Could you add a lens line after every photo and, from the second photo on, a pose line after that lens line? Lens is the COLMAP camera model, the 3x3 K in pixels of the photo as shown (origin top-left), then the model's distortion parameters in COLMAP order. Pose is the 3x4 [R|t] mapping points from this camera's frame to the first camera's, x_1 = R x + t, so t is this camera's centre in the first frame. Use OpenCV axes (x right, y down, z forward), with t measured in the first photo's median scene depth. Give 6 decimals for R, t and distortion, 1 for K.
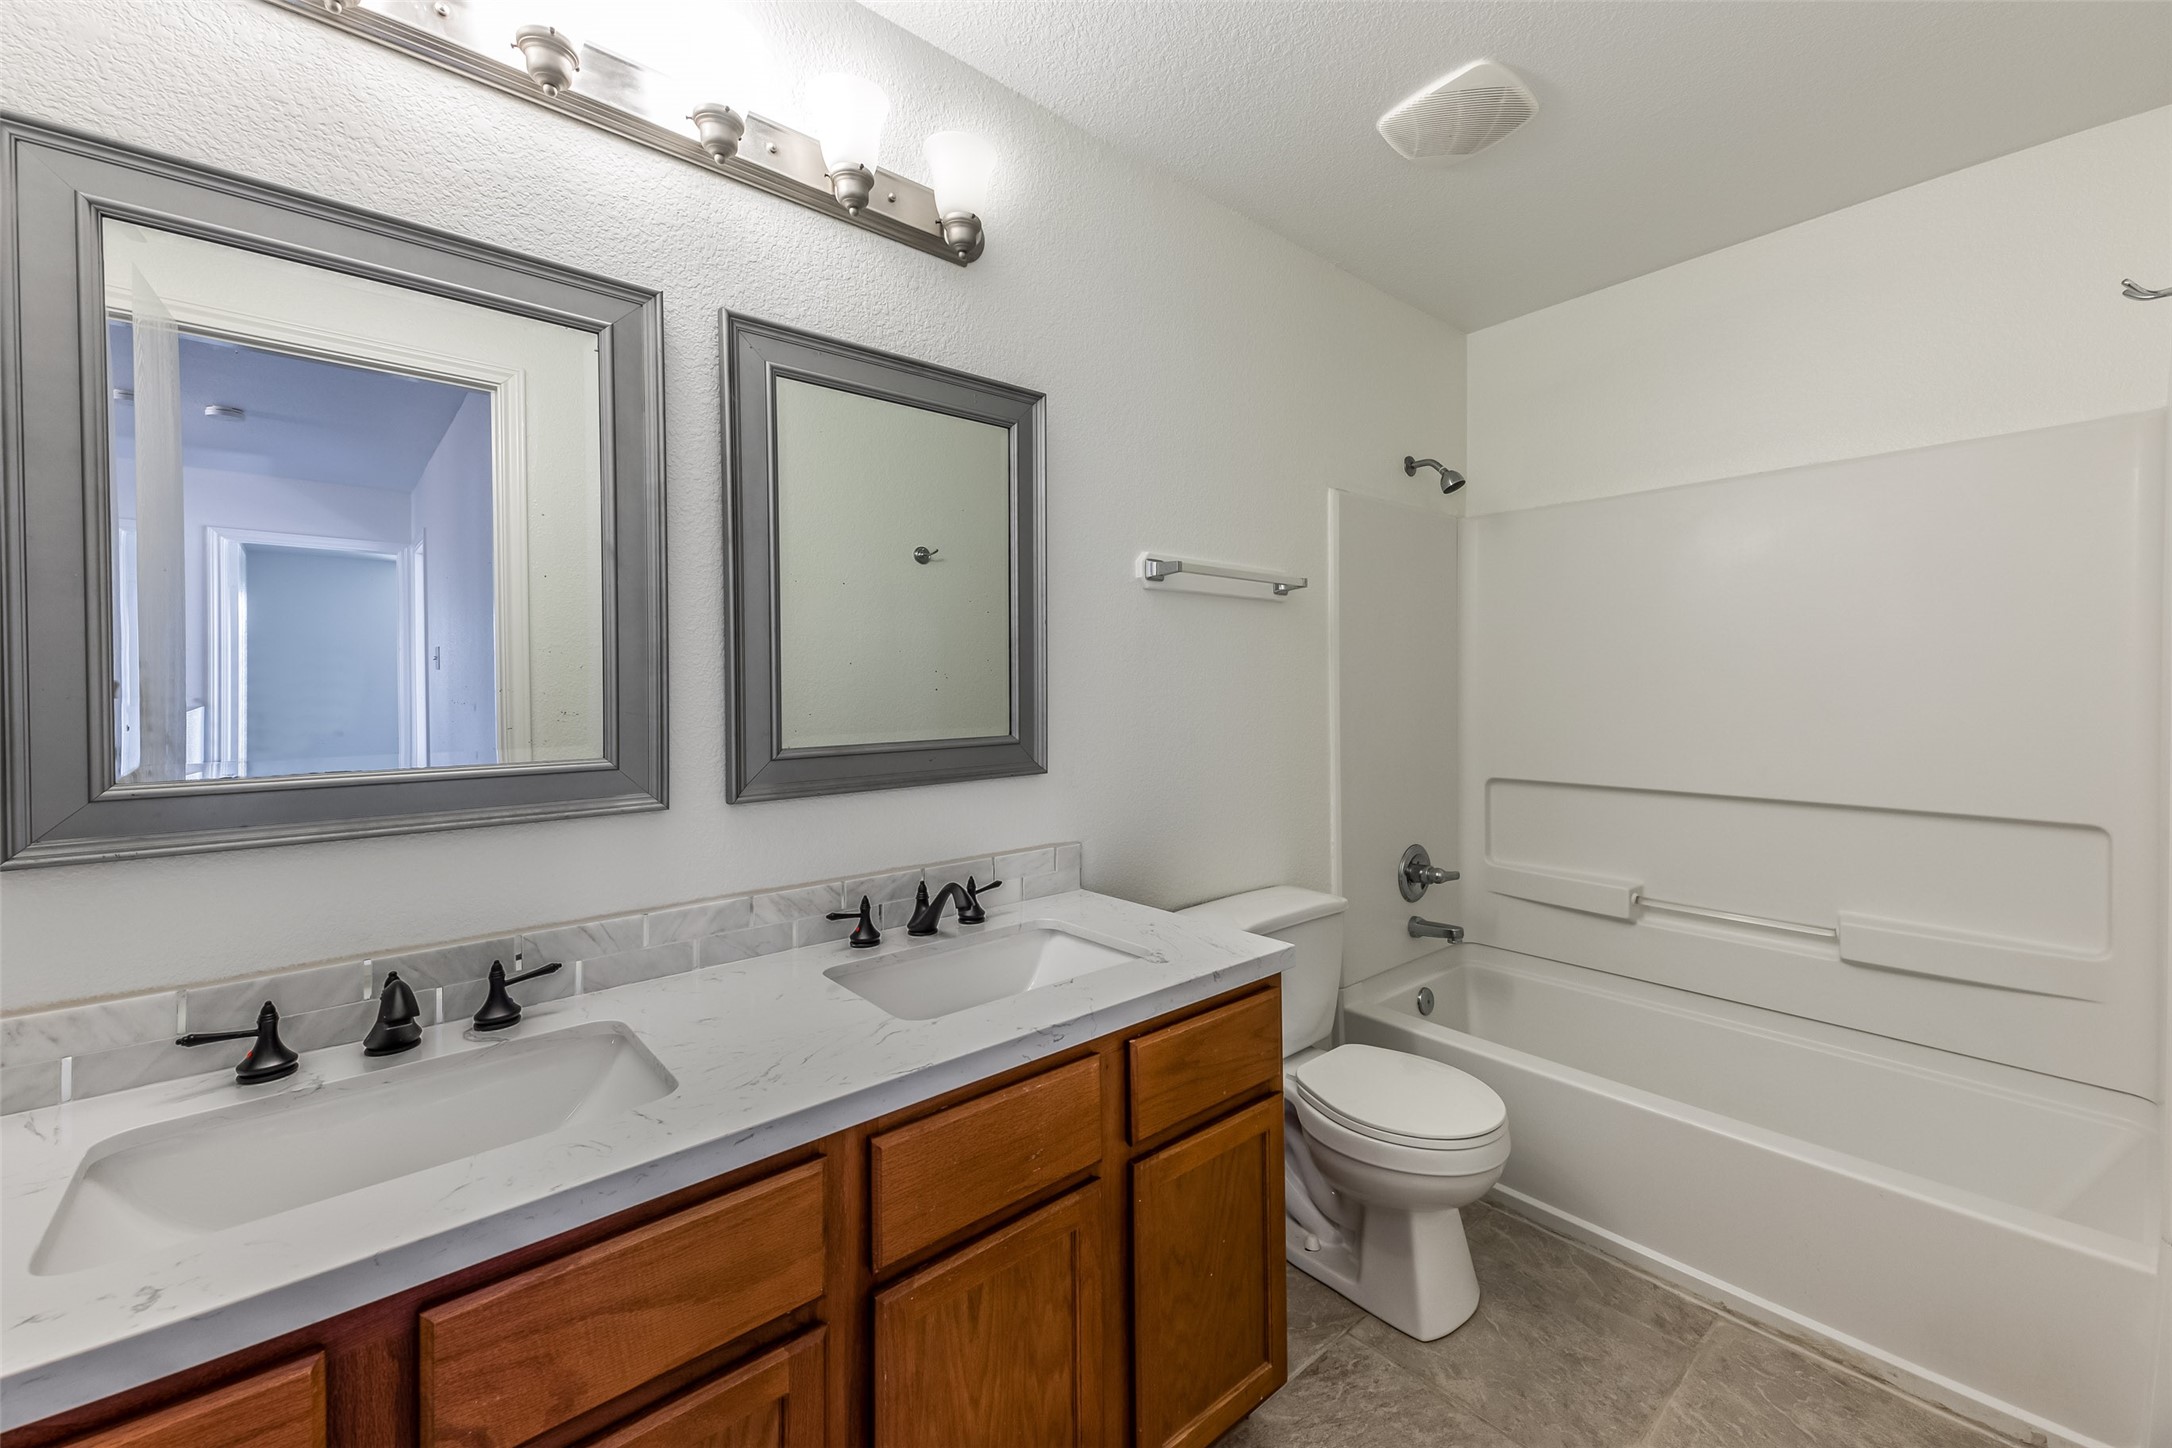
lens RADIAL K [[888.7, 0, 1125.9], [0, 888.7, 683.6], [0, 0, 1]] dist [-0.038989, 0.000124]
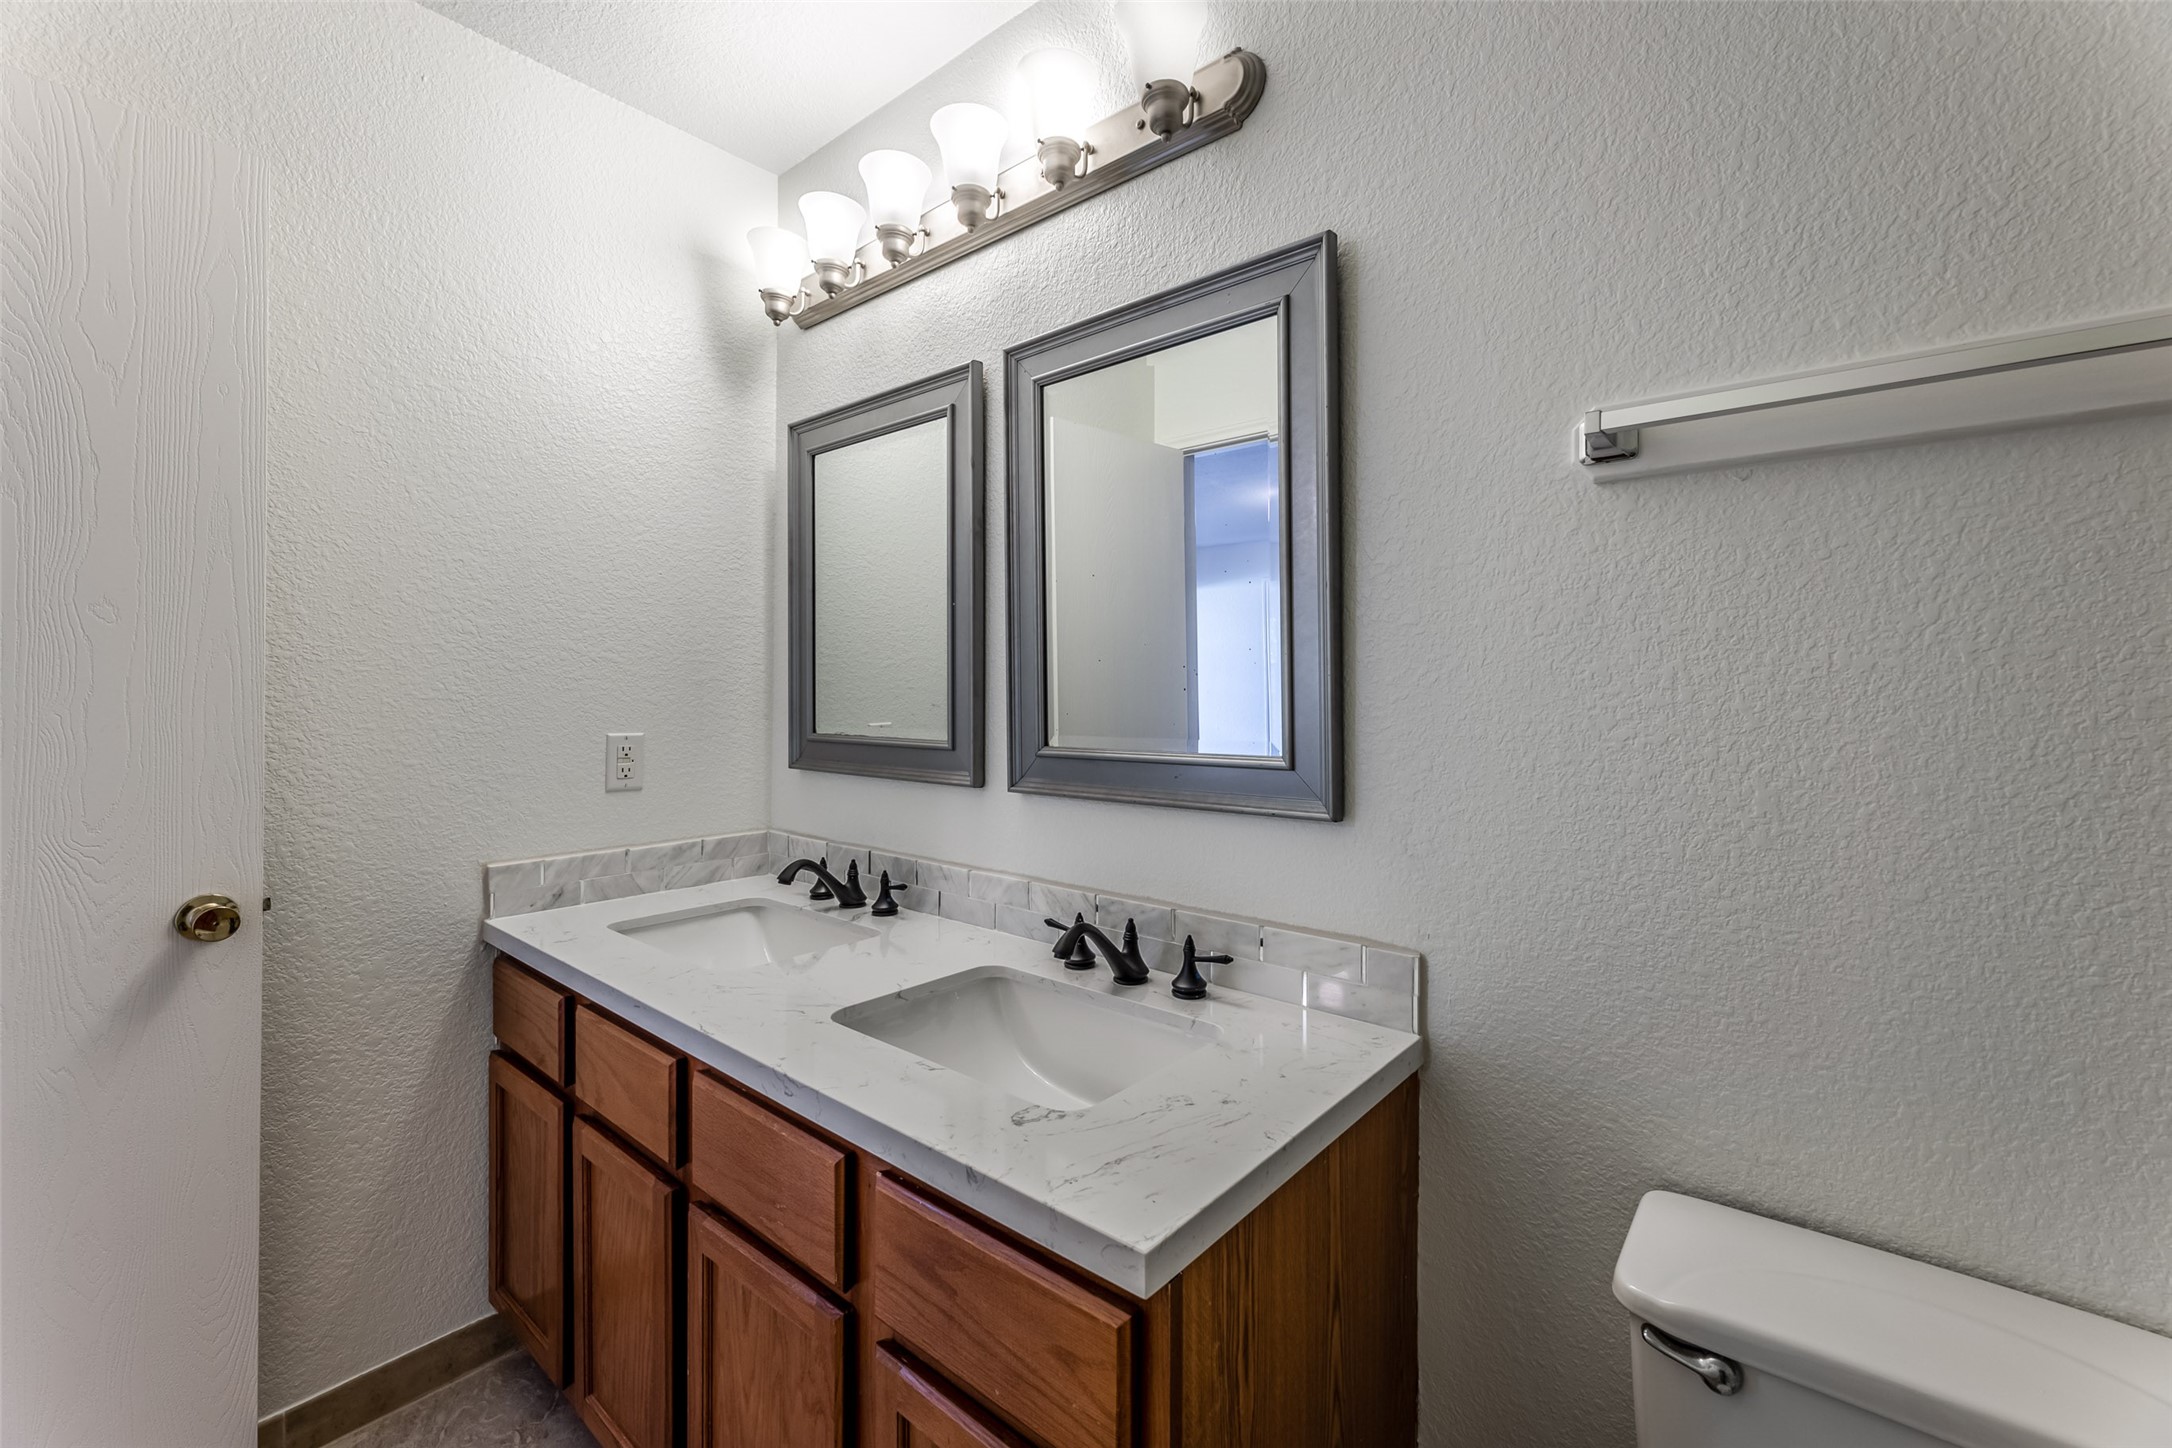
lens RADIAL K [[888.7, 0, 1125.9], [0, 888.7, 683.6], [0, 0, 1]] dist [-0.038989, 0.000124]
pose [[0.116744, -0.017928, -0.993000, 0.679911], [-0.008147, 0.999786, -0.019009, 0.023252], [0.993129, 0.010310, 0.116573, 1.025256]]
